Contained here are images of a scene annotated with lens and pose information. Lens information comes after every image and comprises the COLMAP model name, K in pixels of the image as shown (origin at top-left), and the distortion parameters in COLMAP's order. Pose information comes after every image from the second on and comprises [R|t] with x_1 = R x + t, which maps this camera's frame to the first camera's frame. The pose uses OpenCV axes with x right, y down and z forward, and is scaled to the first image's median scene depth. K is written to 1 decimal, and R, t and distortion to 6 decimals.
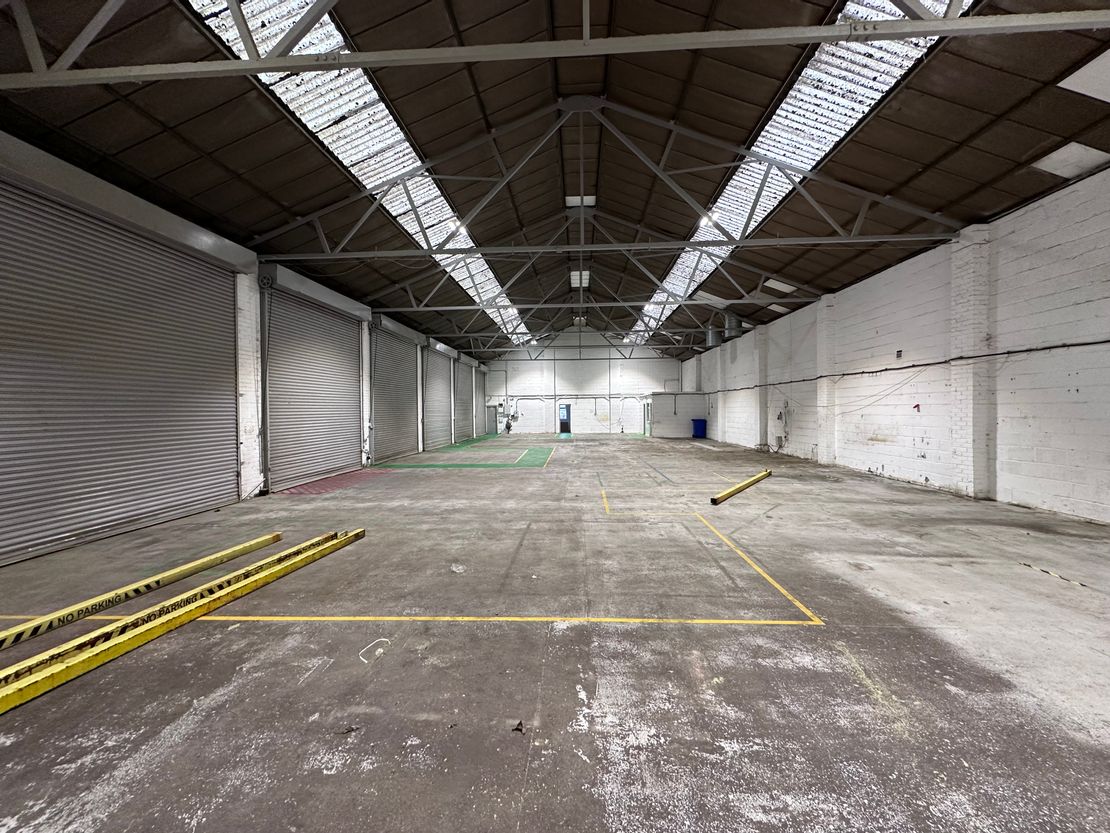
lens RADIAL K [[441.5, 0, 553.3], [0, 441.5, 418.1], [0, 0, 1]] dist [-0.000481, 0.000549]
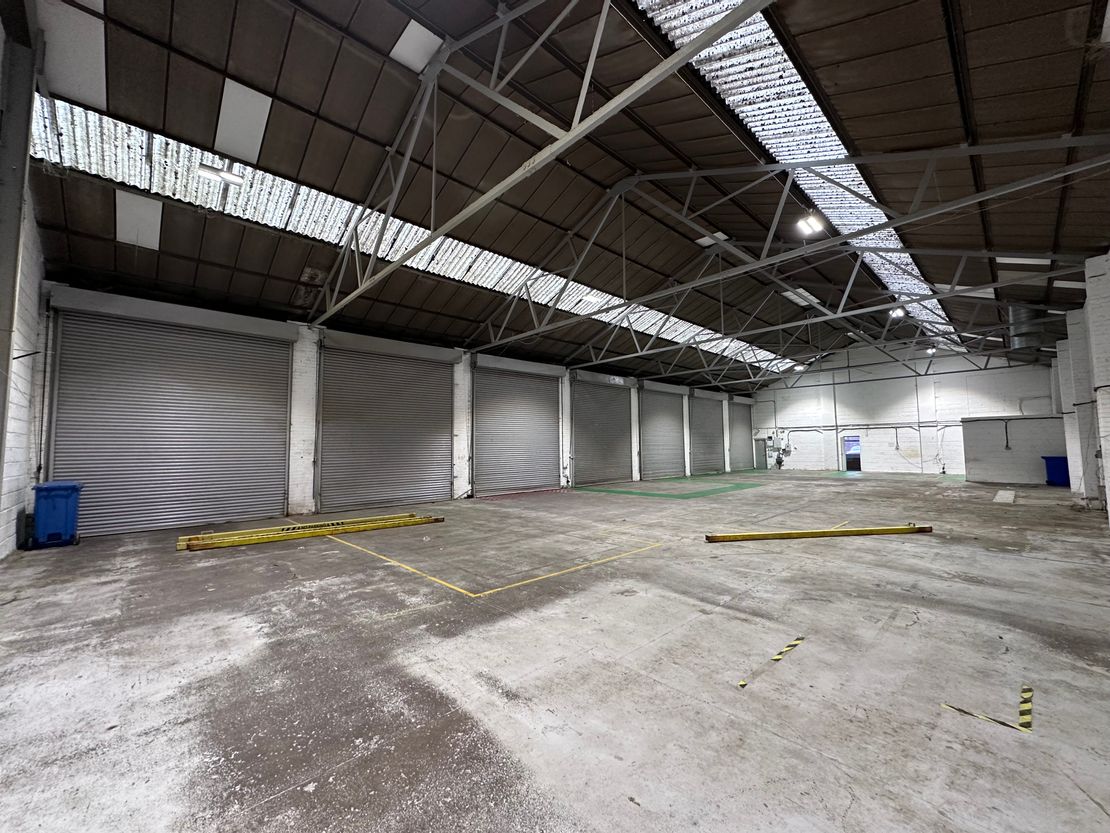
lens RADIAL K [[441.5, 0, 554.4], [0, 441.5, 417.3], [0, 0, 1]] dist [-0.000481, 0.000549]
pose [[0.724831, -0.043613, -0.687545, 0.640867], [-0.009570, 0.997260, -0.073348, -0.001888], [0.688861, 0.059745, 0.722428, 0.044194]]
